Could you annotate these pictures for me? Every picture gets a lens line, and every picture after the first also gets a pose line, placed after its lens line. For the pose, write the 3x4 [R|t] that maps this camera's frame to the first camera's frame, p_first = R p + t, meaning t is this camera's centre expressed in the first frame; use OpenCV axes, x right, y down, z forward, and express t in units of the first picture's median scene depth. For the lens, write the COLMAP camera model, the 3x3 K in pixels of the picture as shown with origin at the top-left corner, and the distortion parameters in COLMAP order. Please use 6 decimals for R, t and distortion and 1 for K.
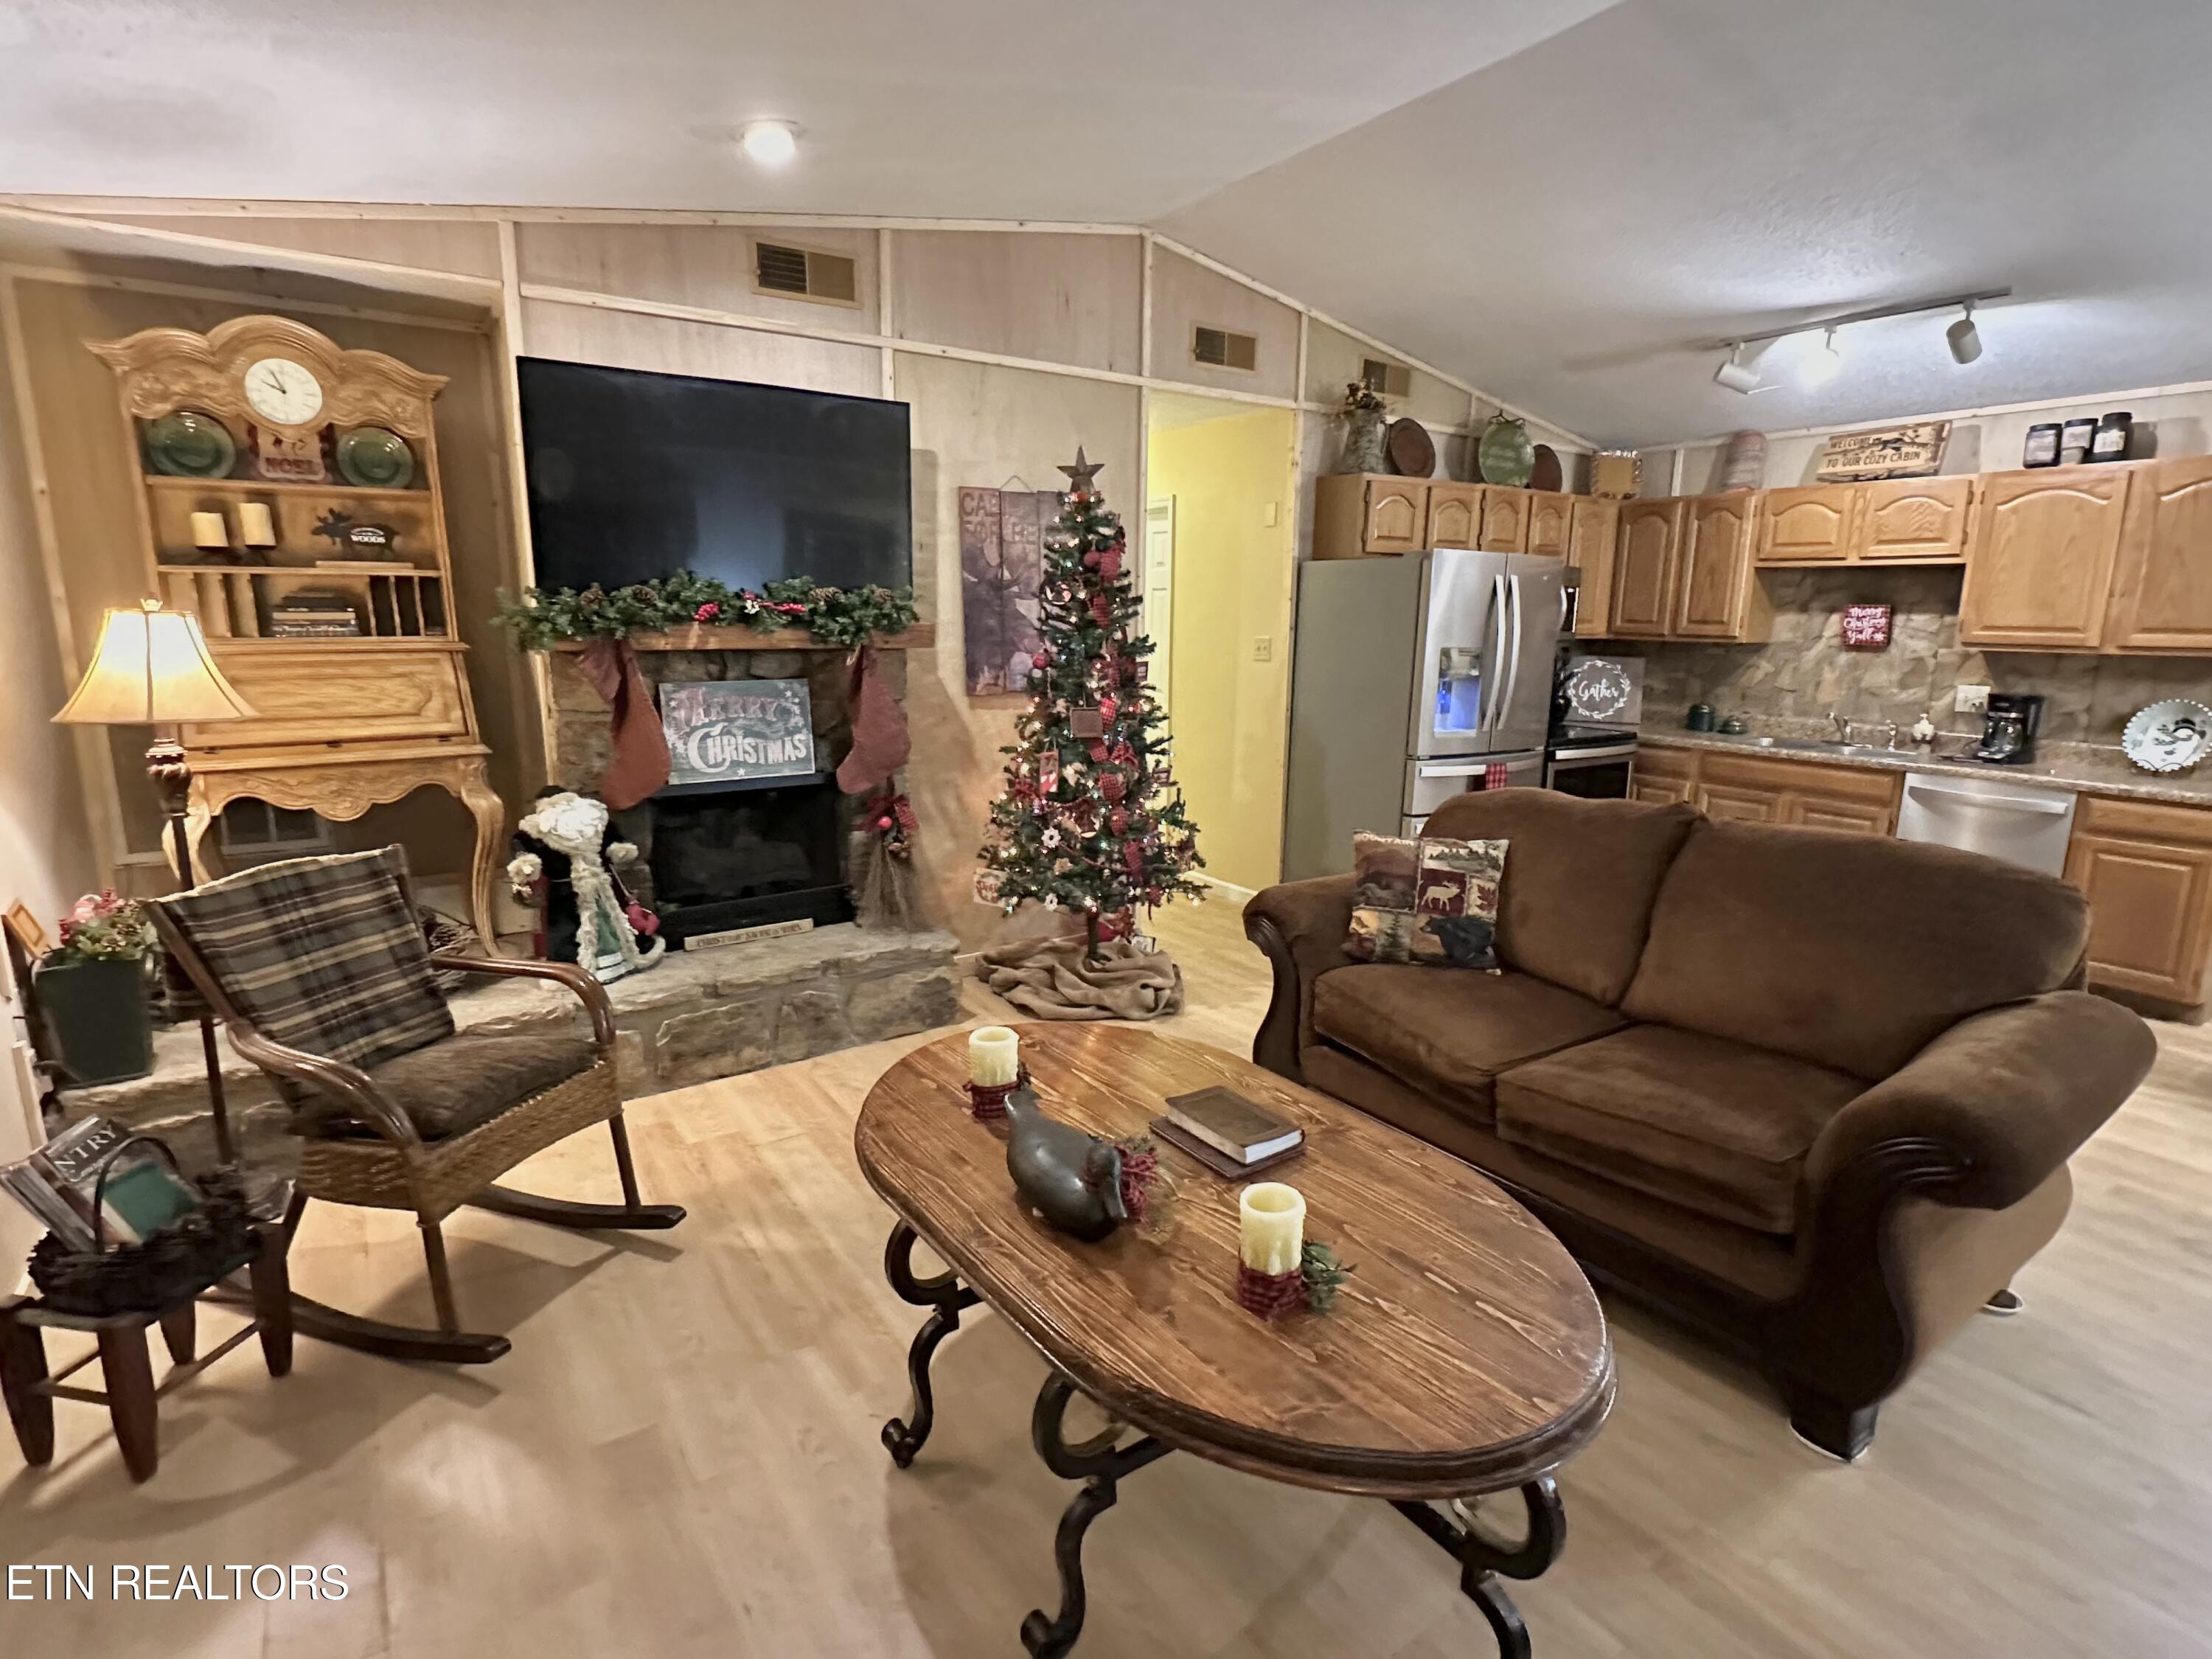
lens RADIAL K [[1112.0, 0, 1095.9], [0, 1112.0, 831.1], [0, 0, 1]] dist [-0.005841, -0.000681]
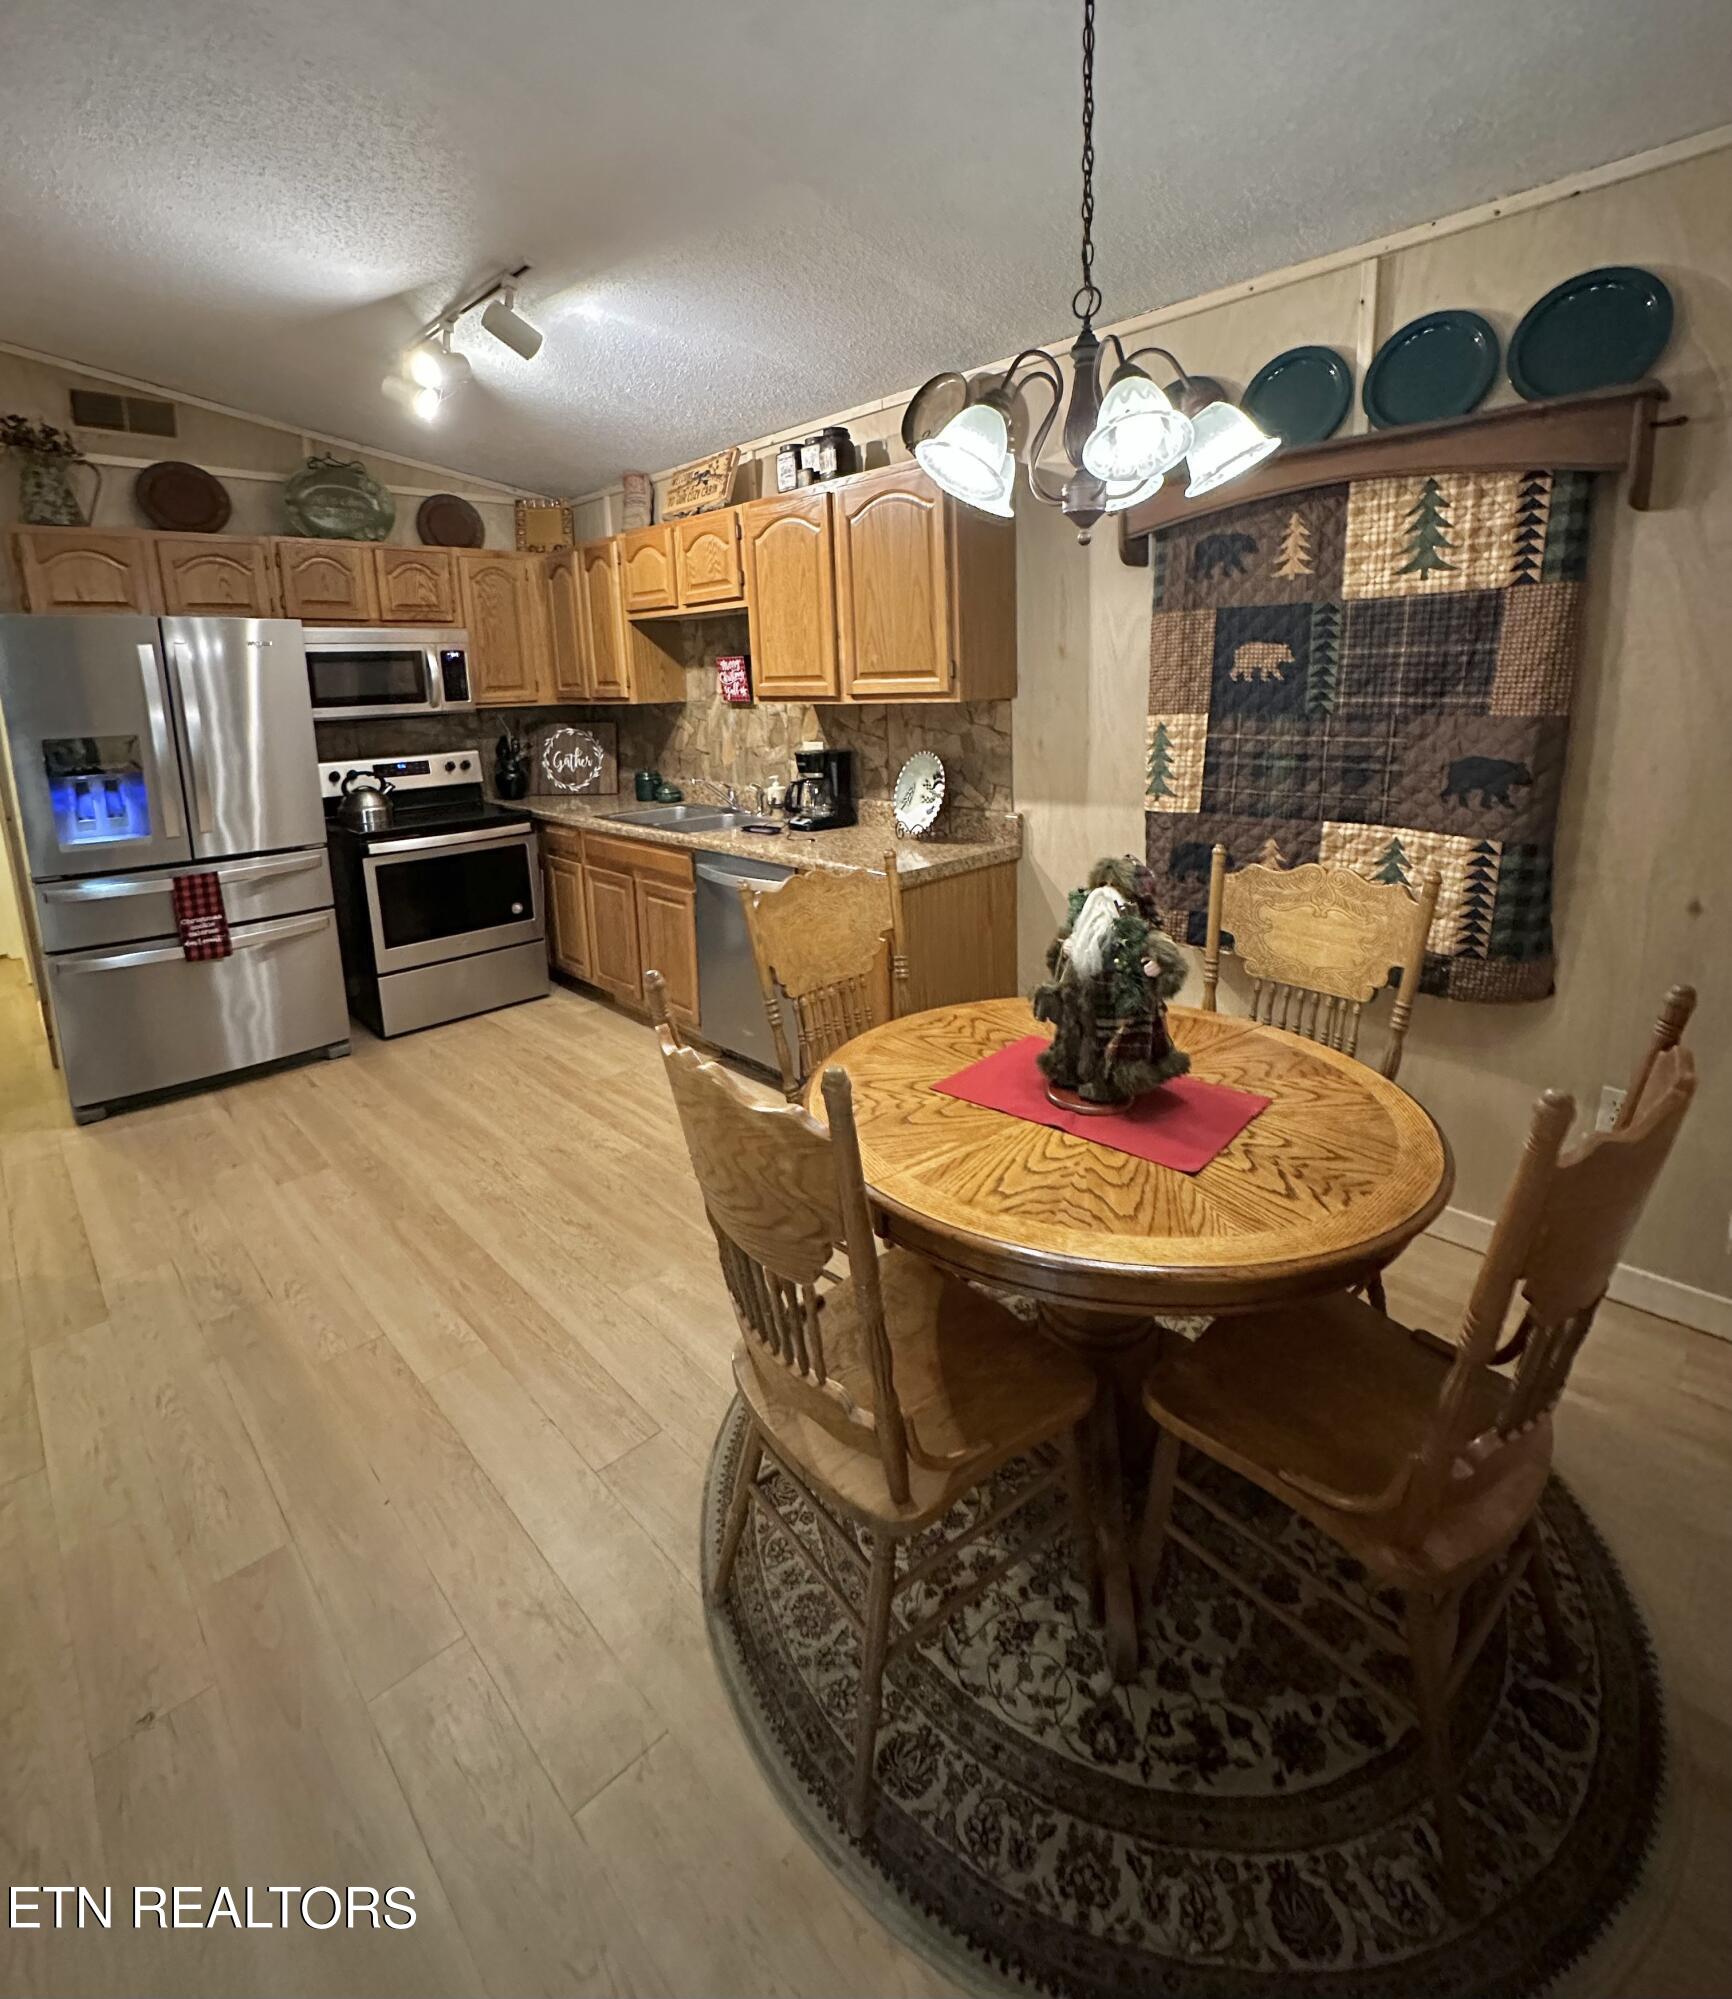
lens RADIAL K [[968.5, 0, 872.0], [0, 968.5, 844.1], [0, 0, 1]] dist [-0.002509, -0.000607]
pose [[0.984537, -0.076963, 0.157361, 0.679672], [0.080270, 0.996664, -0.014758, -0.031598], [-0.155701, 0.027161, 0.987431, 0.209399]]
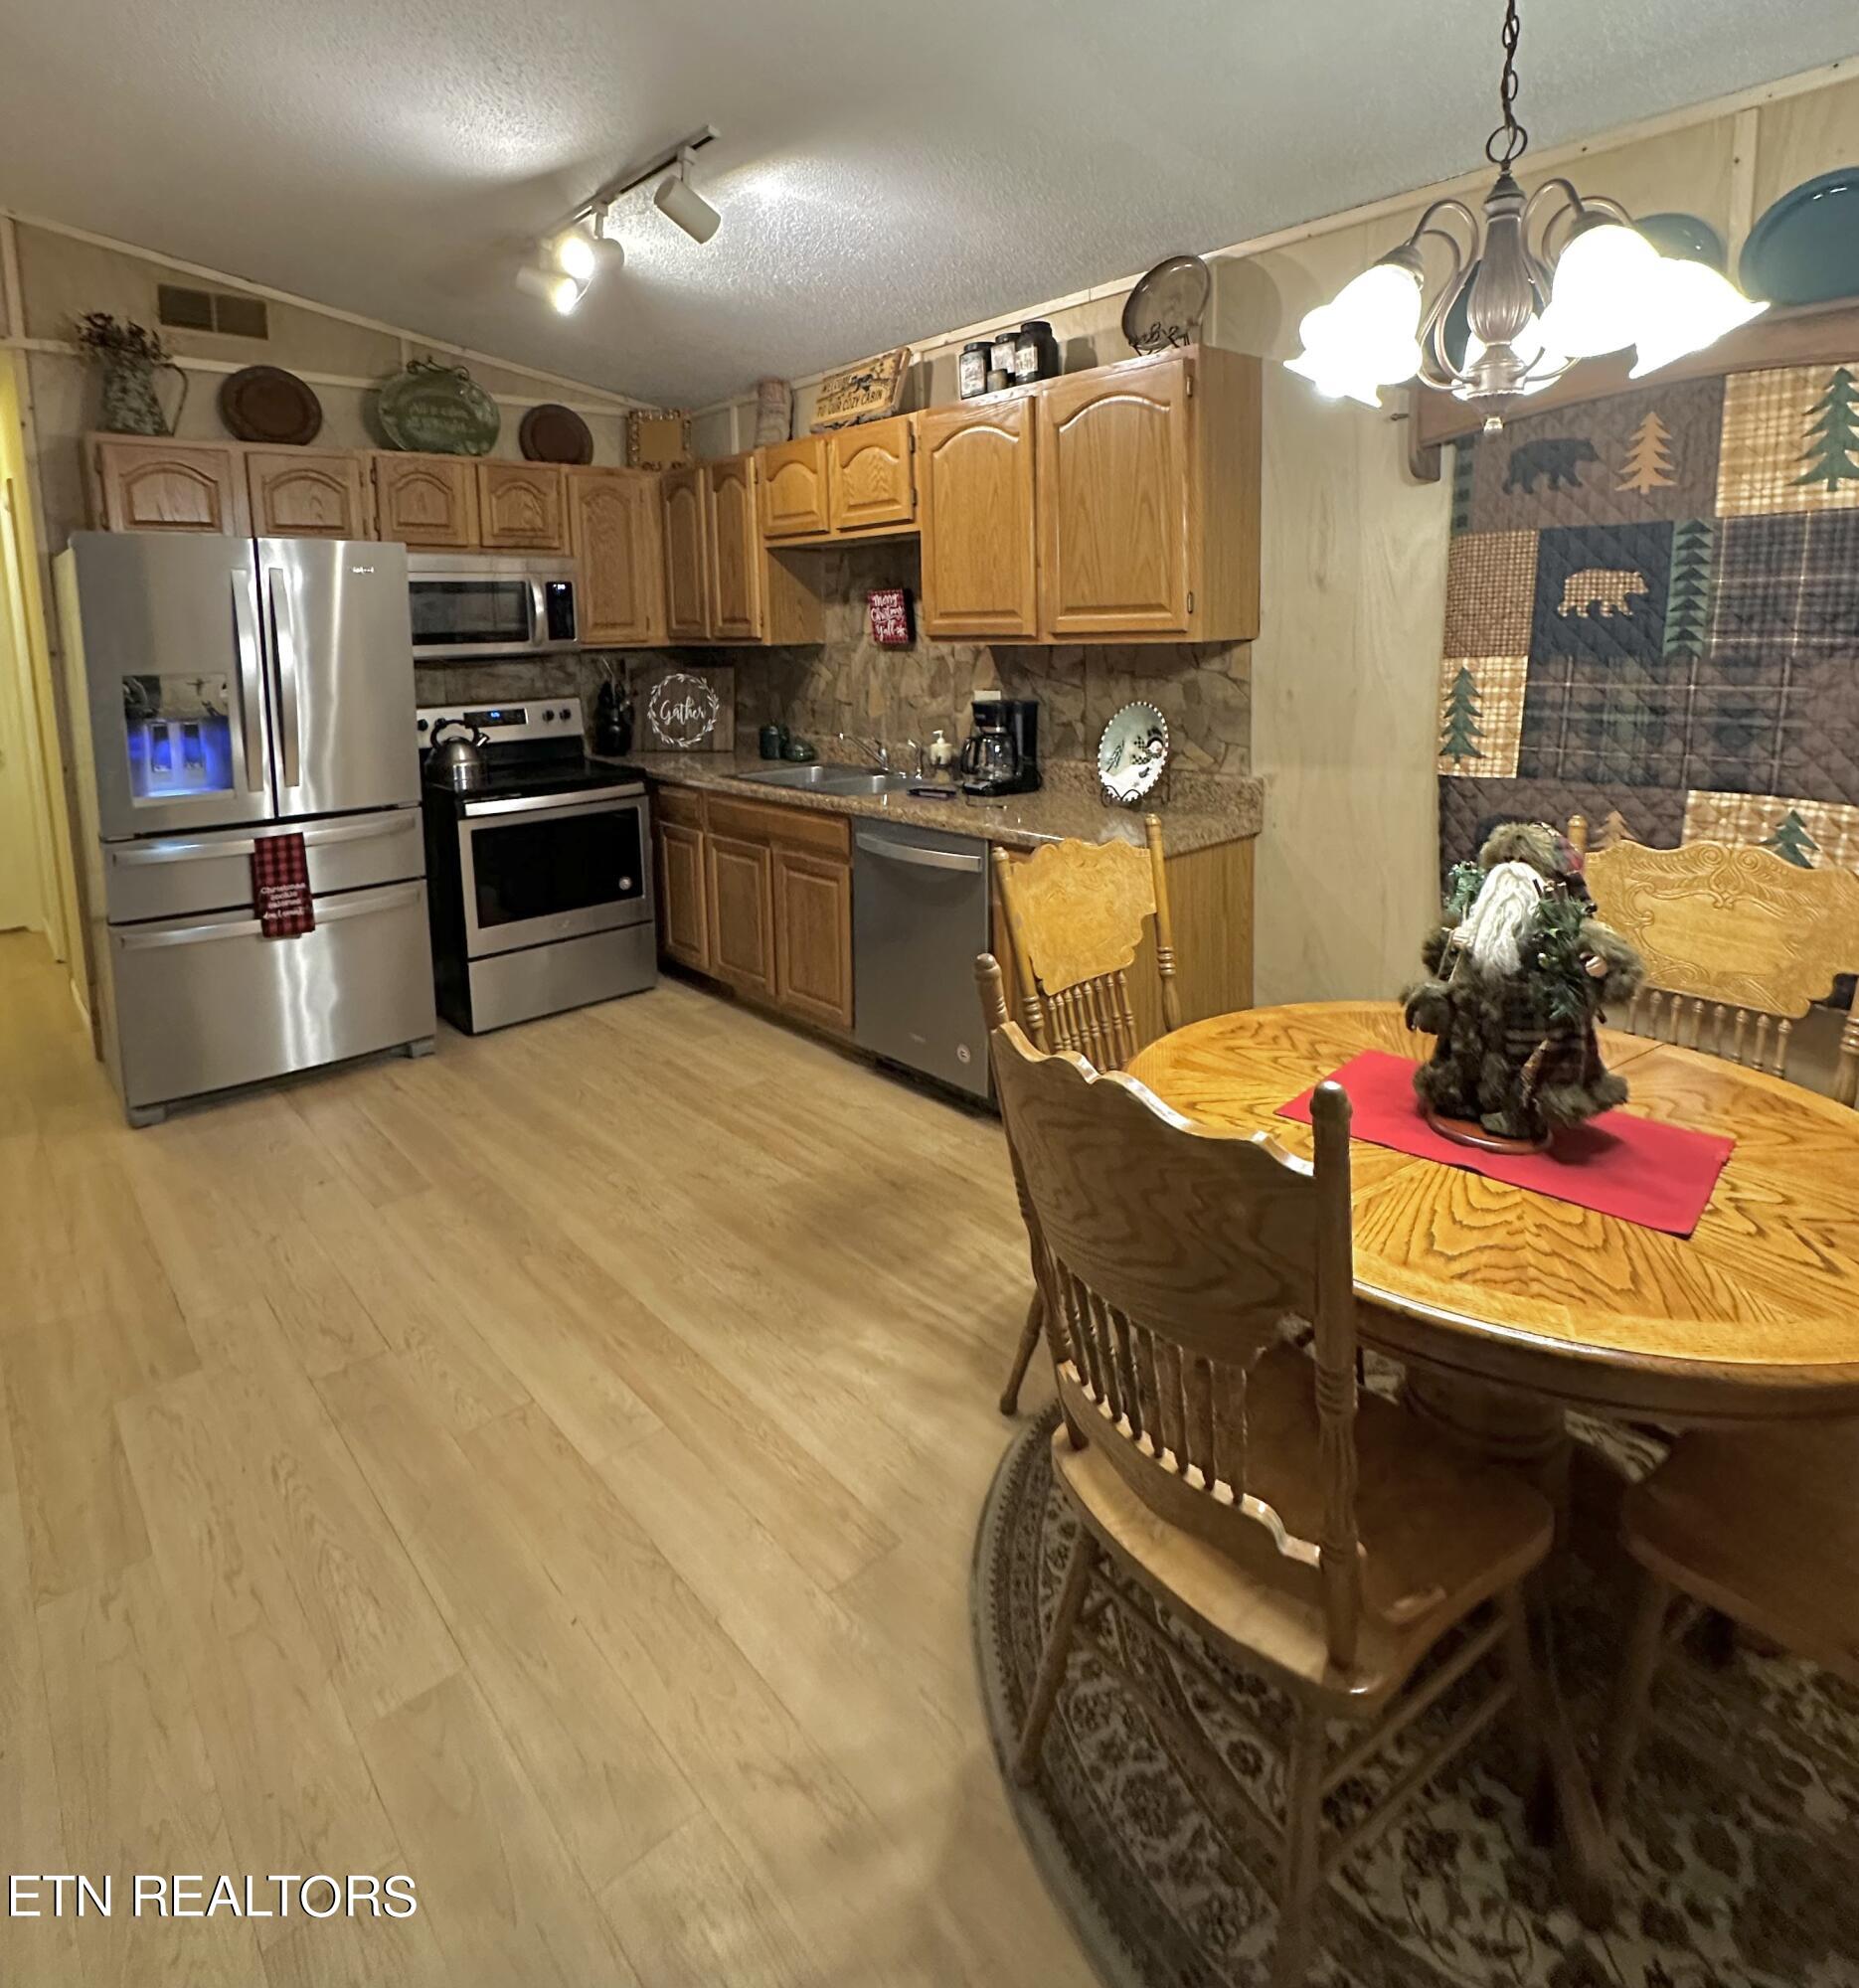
lens RADIAL K [[1133.6, 0, 898.7], [0, 1133.6, 756.2], [0, 0, 1]] dist [0.000560, -0.001075]
pose [[0.992145, -0.054468, 0.112615, 0.615797], [0.063009, 0.995286, -0.073721, -0.031961], [-0.108068, 0.080237, 0.990900, 0.232932]]
